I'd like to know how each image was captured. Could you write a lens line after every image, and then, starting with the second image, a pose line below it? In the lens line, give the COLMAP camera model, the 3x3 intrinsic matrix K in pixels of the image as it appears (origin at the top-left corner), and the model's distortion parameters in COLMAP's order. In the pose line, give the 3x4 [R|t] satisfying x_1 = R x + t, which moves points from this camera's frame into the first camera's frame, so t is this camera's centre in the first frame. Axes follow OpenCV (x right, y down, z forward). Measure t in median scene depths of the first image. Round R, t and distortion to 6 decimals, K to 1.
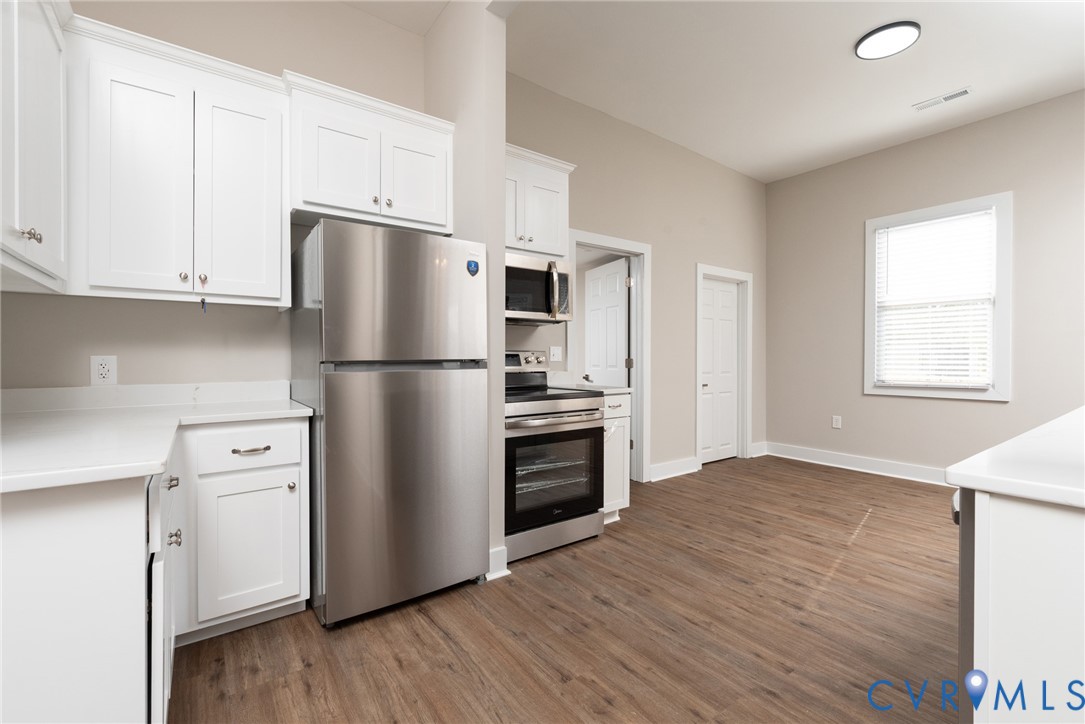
lens RADIAL K [[483.7, 0, 542.7], [0, 483.7, 359.1], [0, 0, 1]] dist [-0.011237, 0.000049]
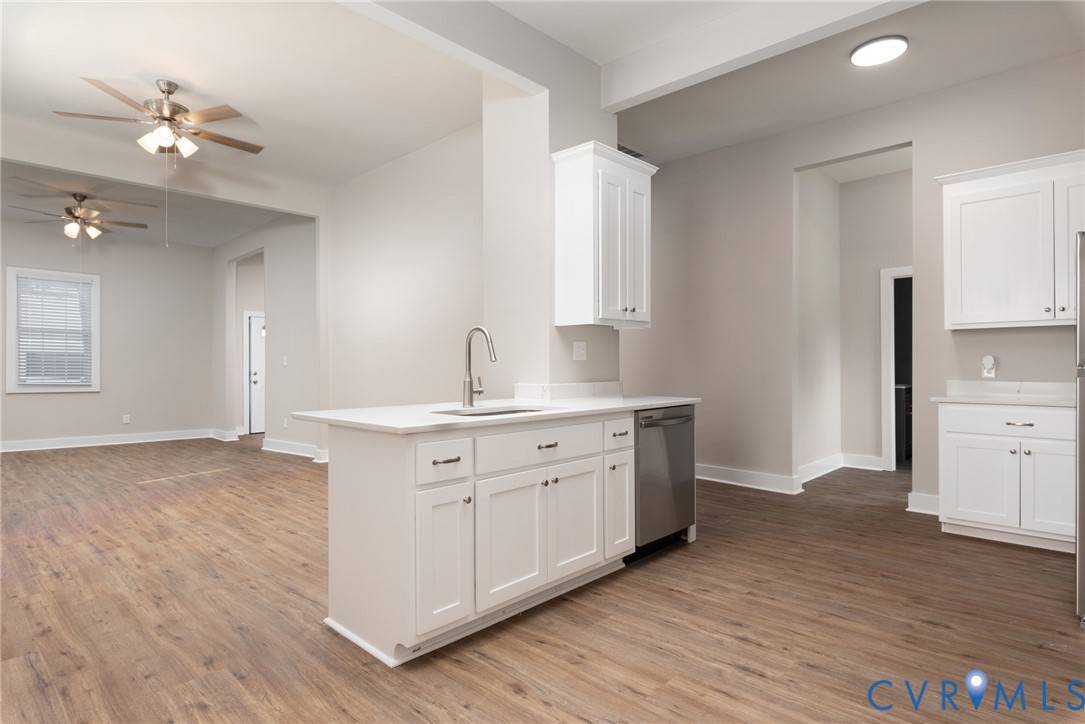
lens RADIAL K [[584.4, 0, 543.9], [0, 584.4, 361.8], [0, 0, 1]] dist [0.002119, 0.000464]
pose [[-0.986110, 0.004279, -0.166037, 1.115319], [0.004308, 0.999991, 0.000189, -0.022395], [0.166036, -0.000529, -0.986120, 2.079938]]
